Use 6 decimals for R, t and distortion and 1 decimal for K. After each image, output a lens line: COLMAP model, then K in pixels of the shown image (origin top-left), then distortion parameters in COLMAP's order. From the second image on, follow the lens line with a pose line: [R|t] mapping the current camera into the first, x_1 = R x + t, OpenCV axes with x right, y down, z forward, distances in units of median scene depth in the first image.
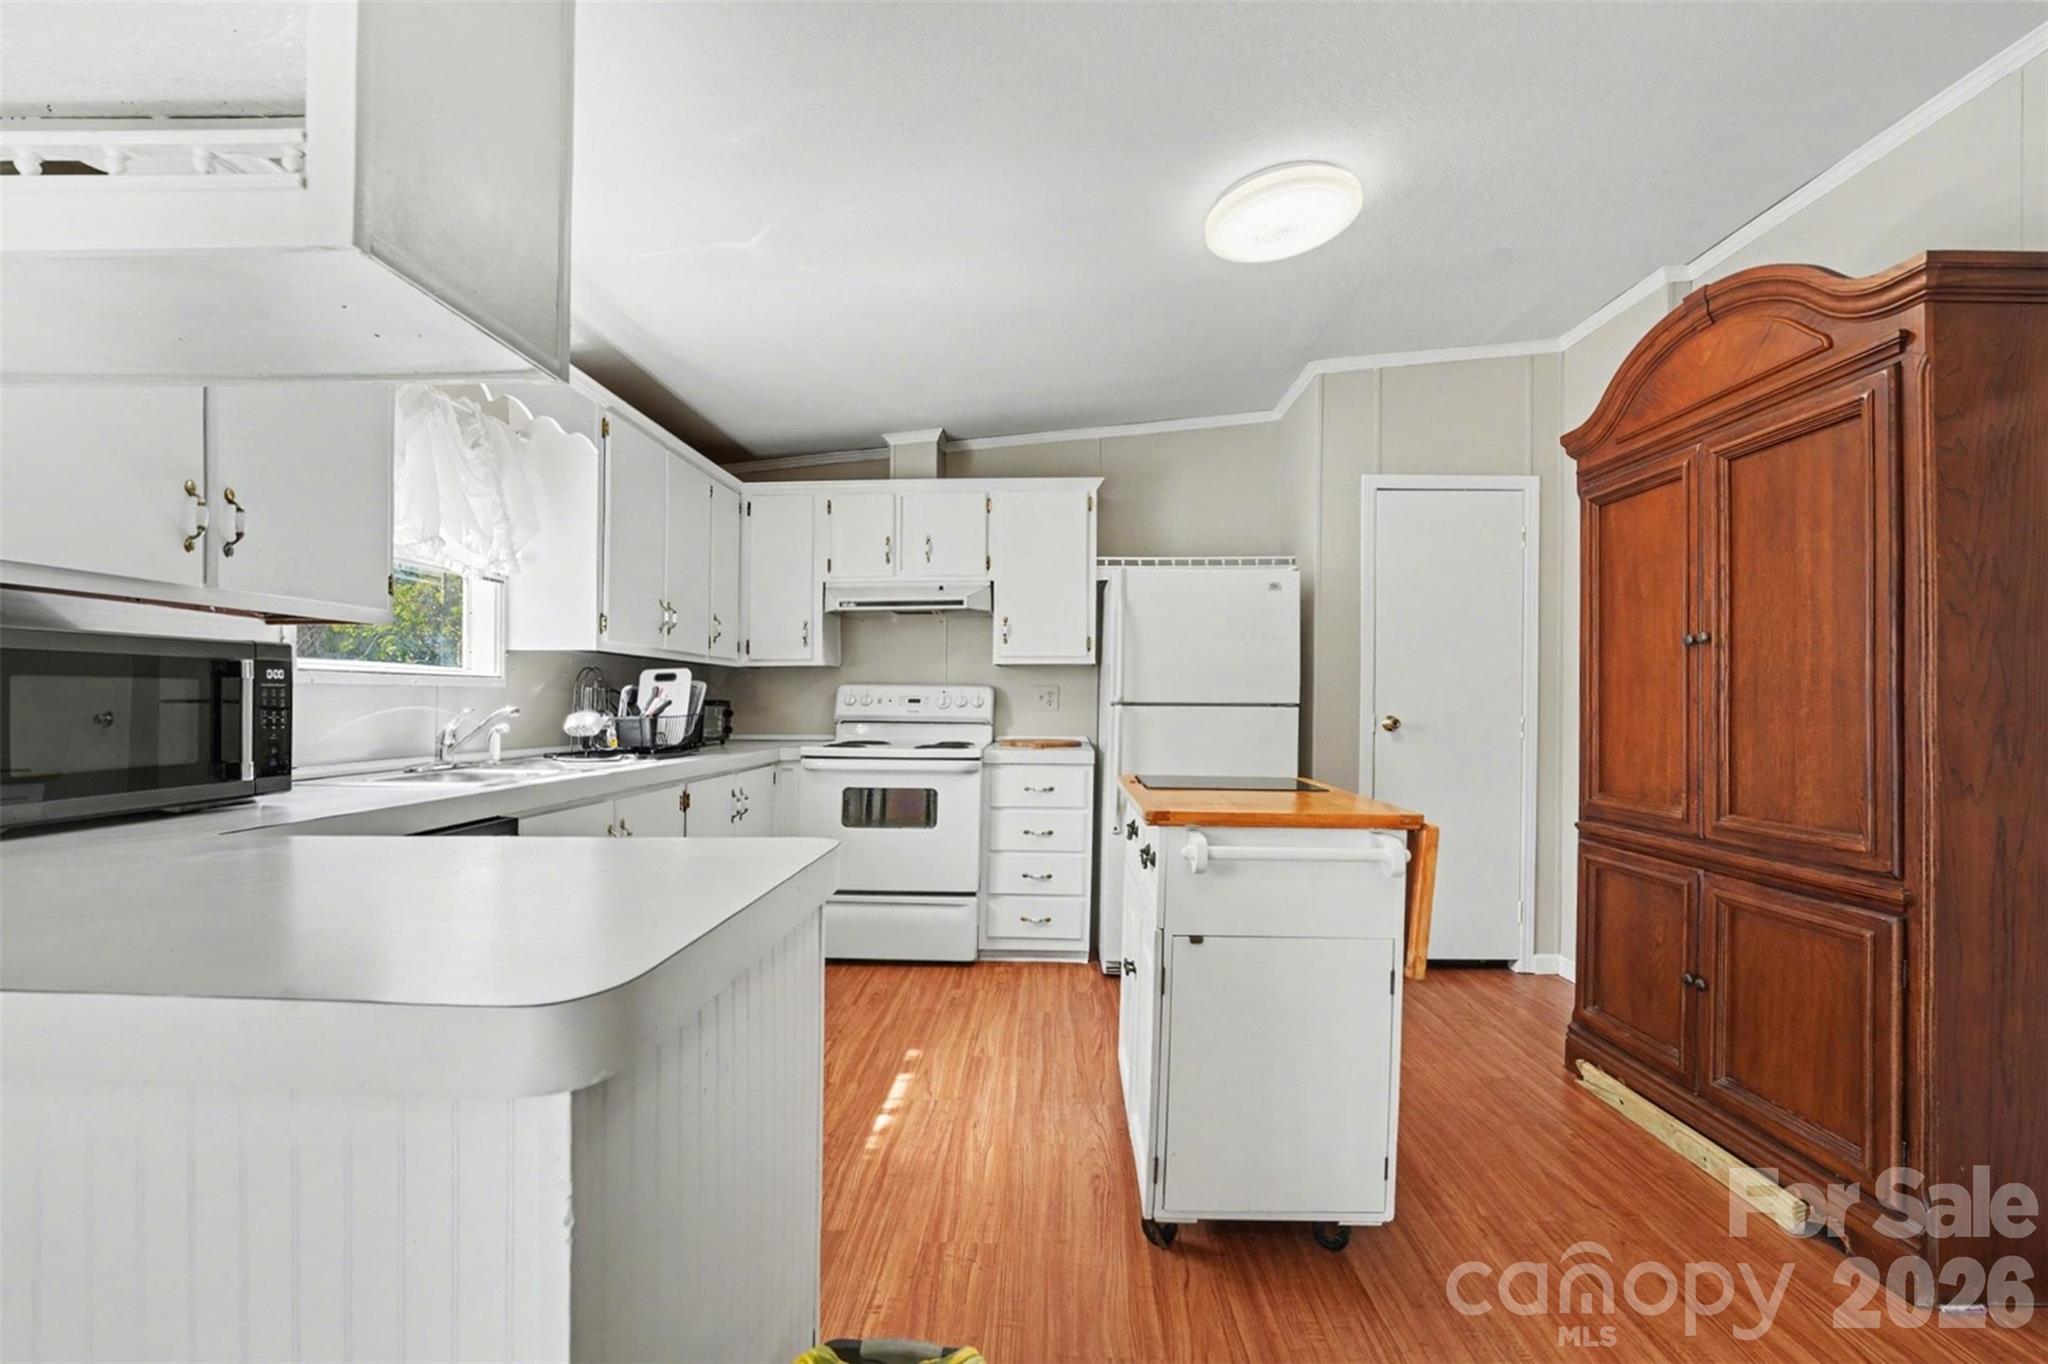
lens RADIAL K [[858.3, 0, 1041.8], [0, 858.3, 703.4], [0, 0, 1]] dist [-0.023386, 0.001082]
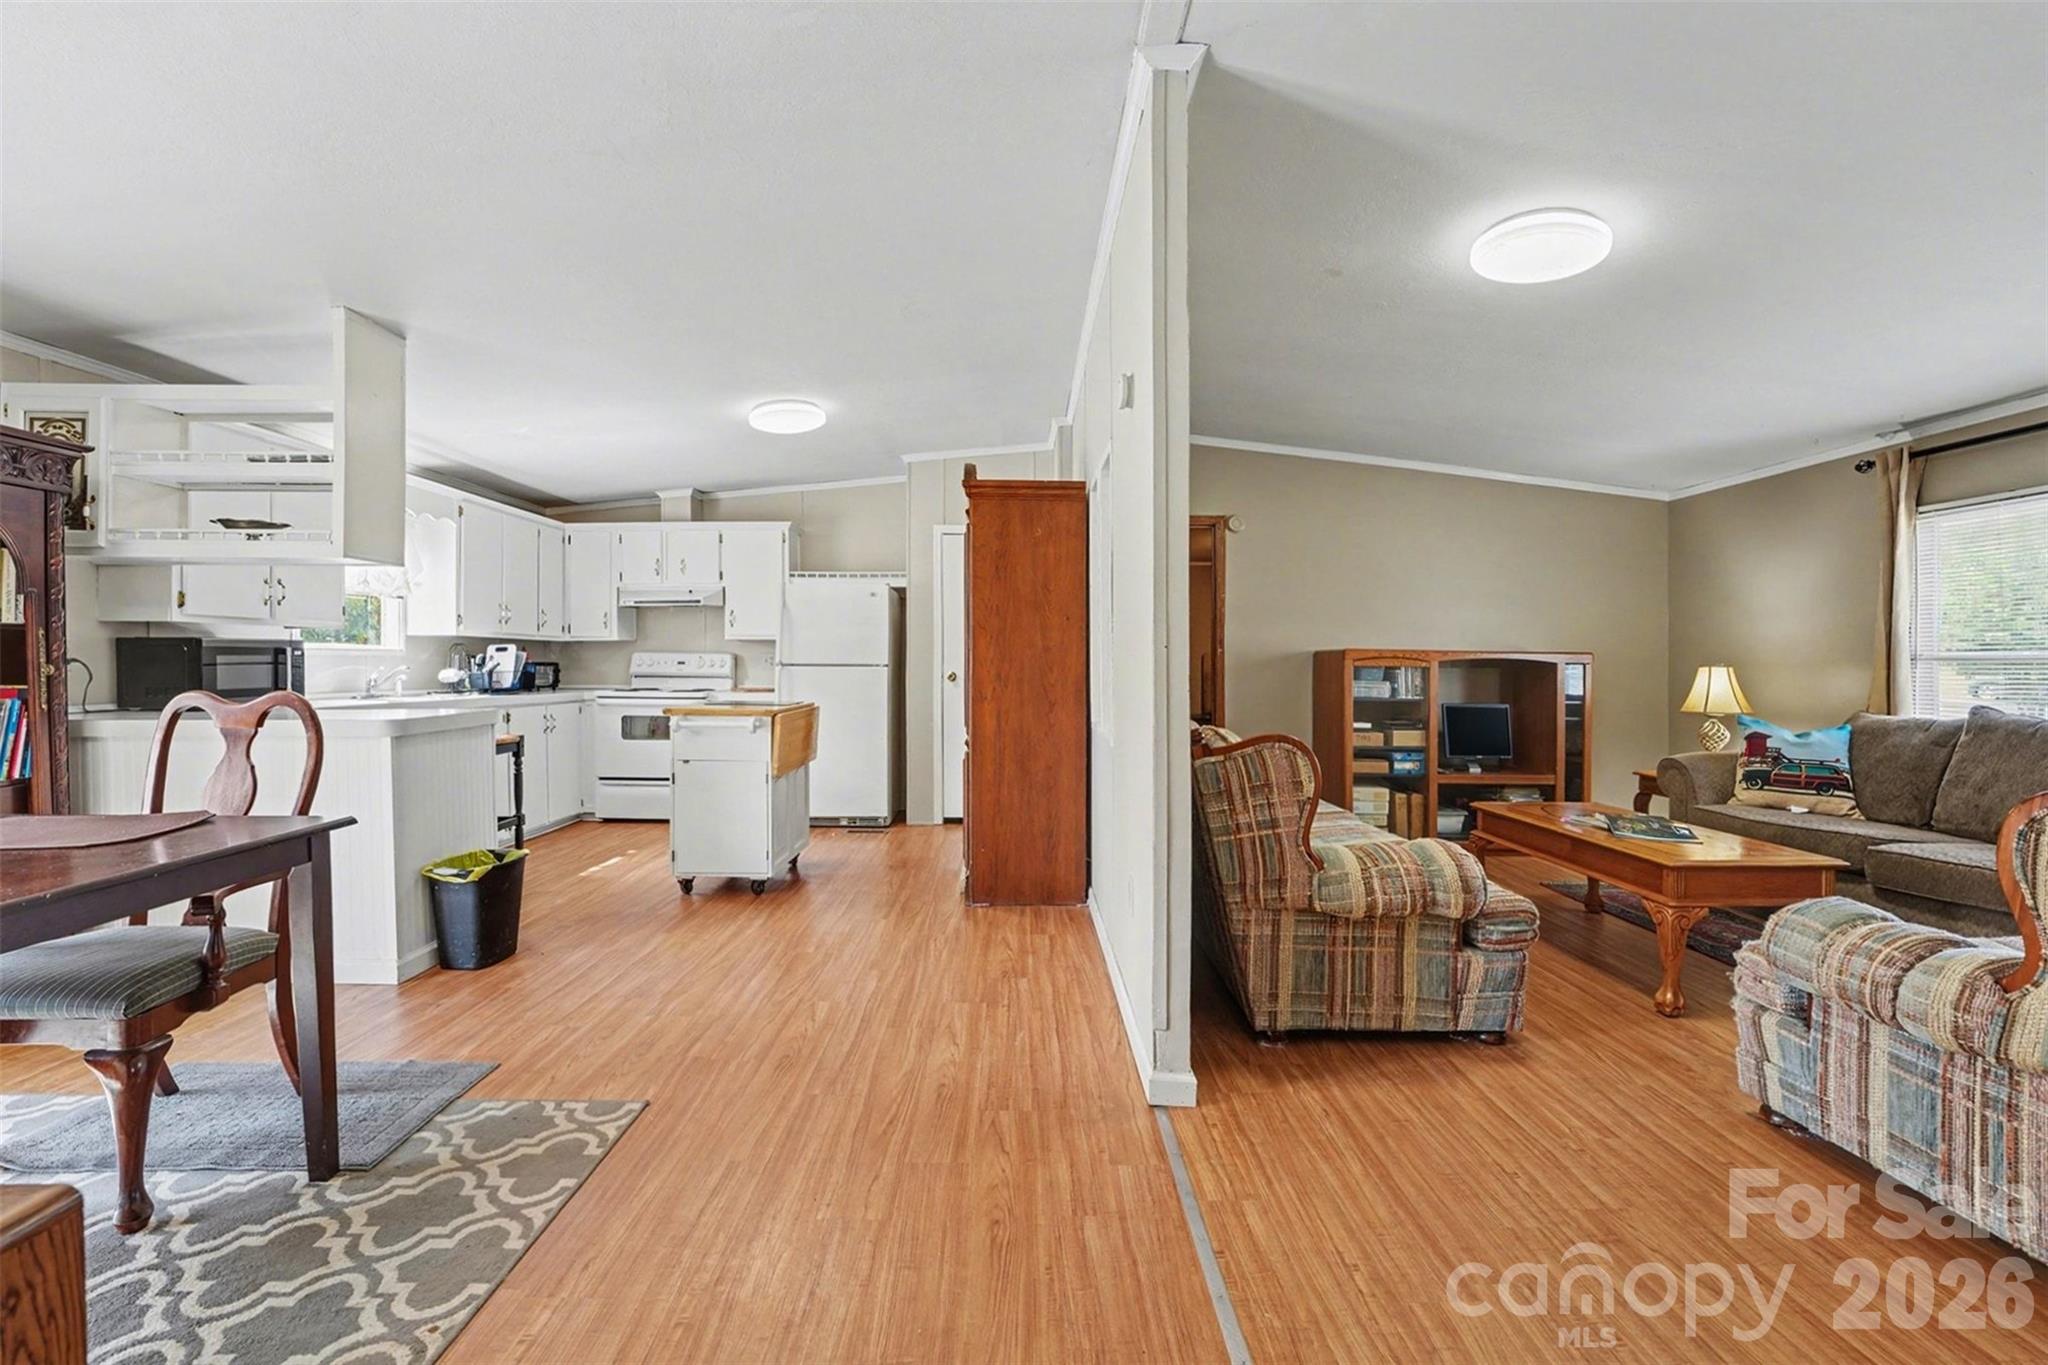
lens RADIAL K [[858.3, 0, 1017.7], [0, 858.3, 687.8], [0, 0, 1]] dist [-0.023386, 0.001082]
pose [[0.999645, -0.000618, 0.026653, 0.565163], [-0.000103, 0.999634, 0.027043, 0.000857], [-0.026660, -0.027036, 0.999279, -0.762609]]
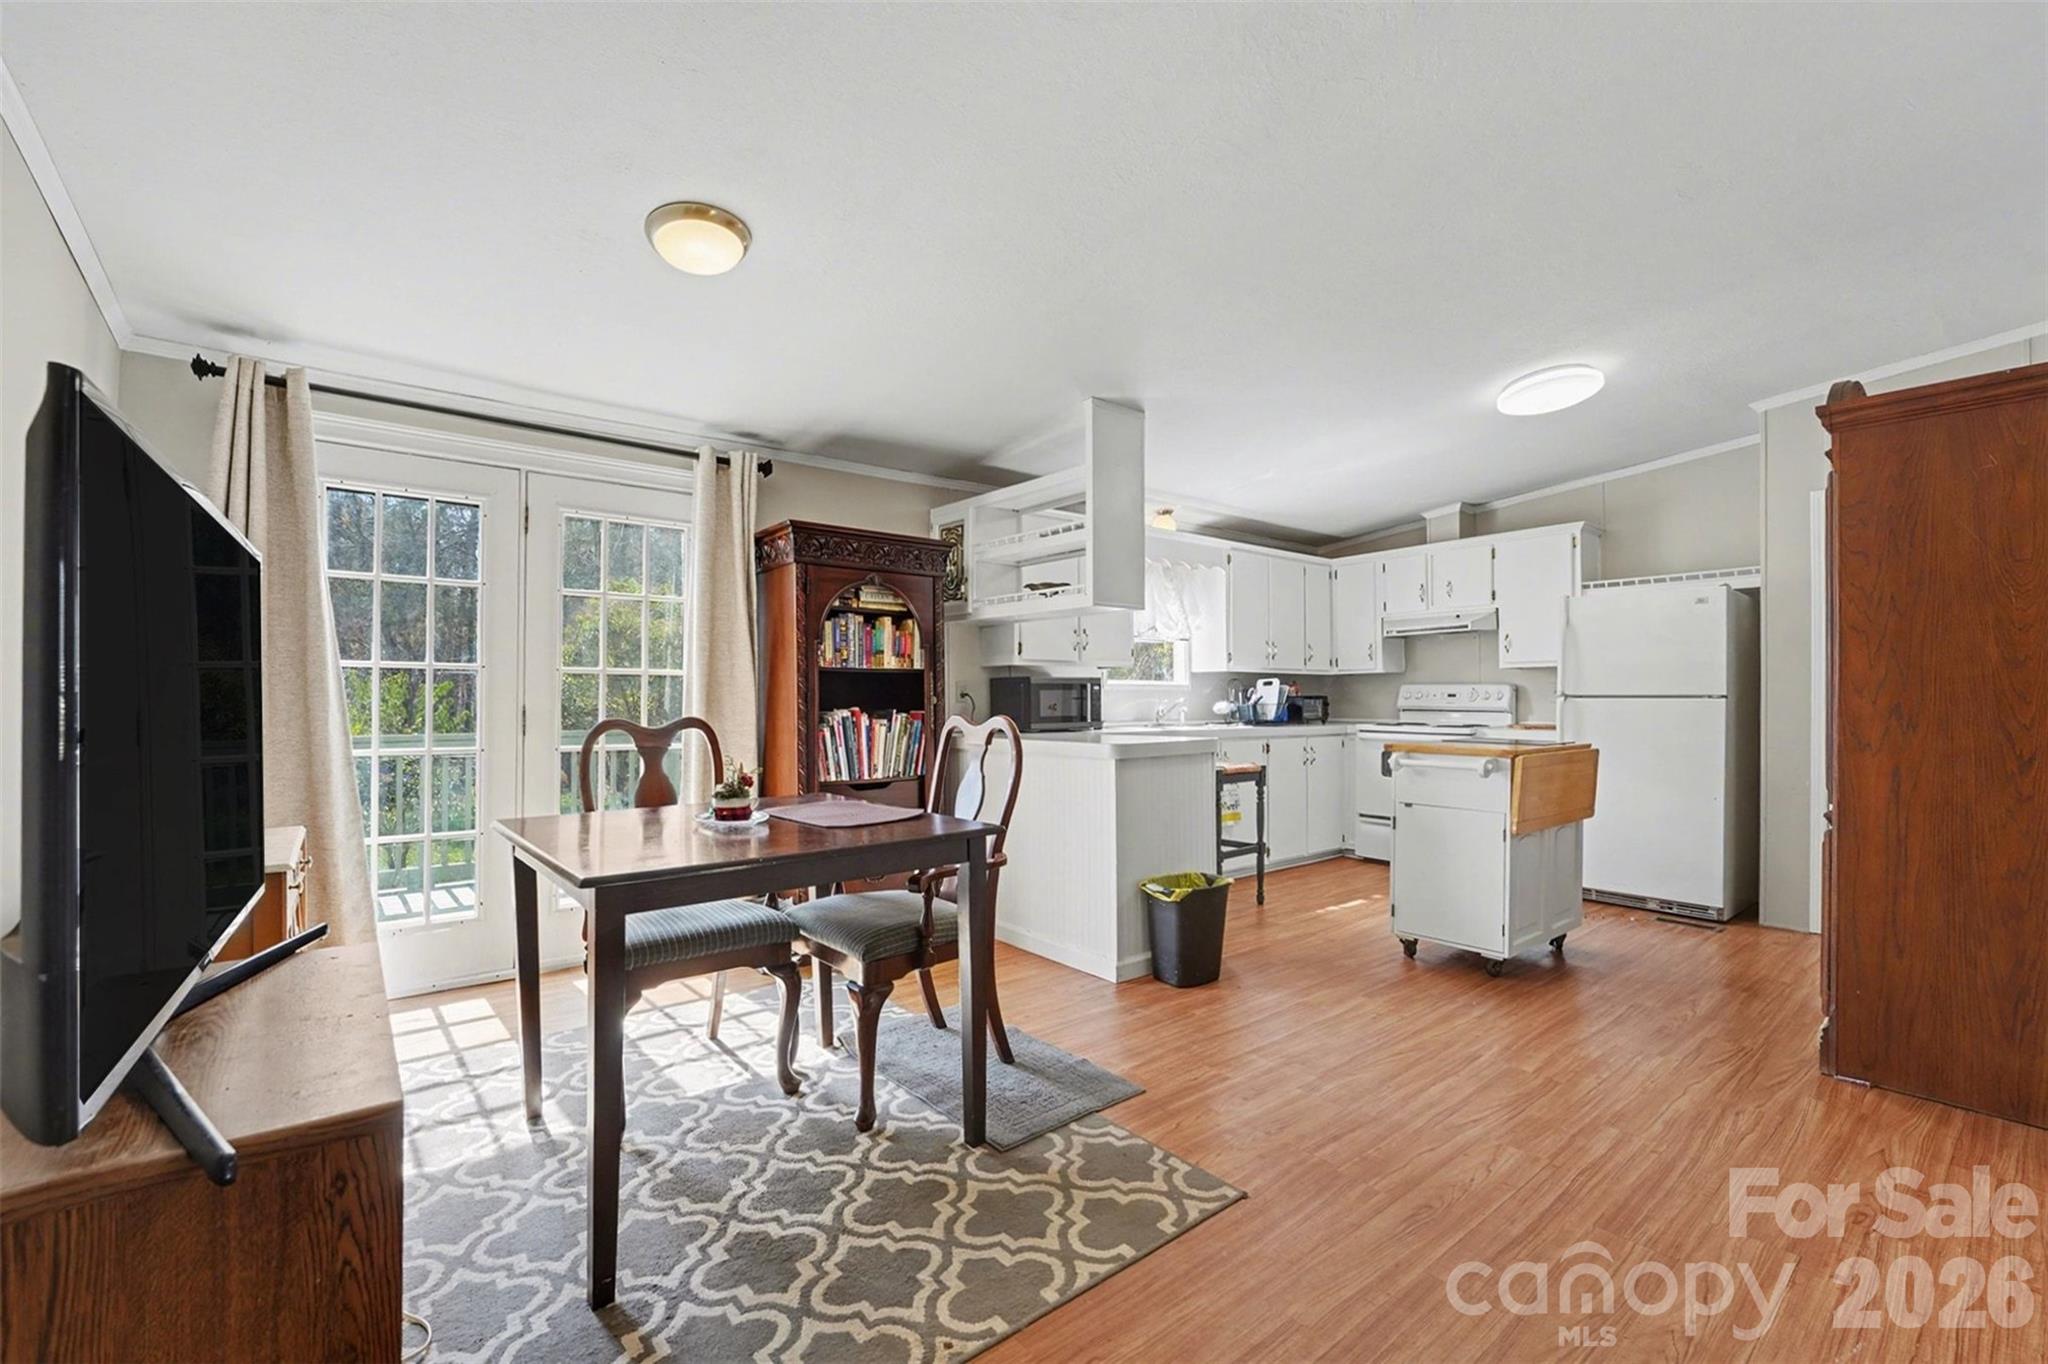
lens RADIAL K [[858.3, 0, 1026.3], [0, 858.3, 675.3], [0, 0, 1]] dist [-0.023386, 0.001082]
pose [[0.637861, -0.026175, -0.769707, 0.653010], [0.003211, 0.999504, -0.031328, 0.008081], [0.770145, 0.017511, 0.637628, -0.581785]]
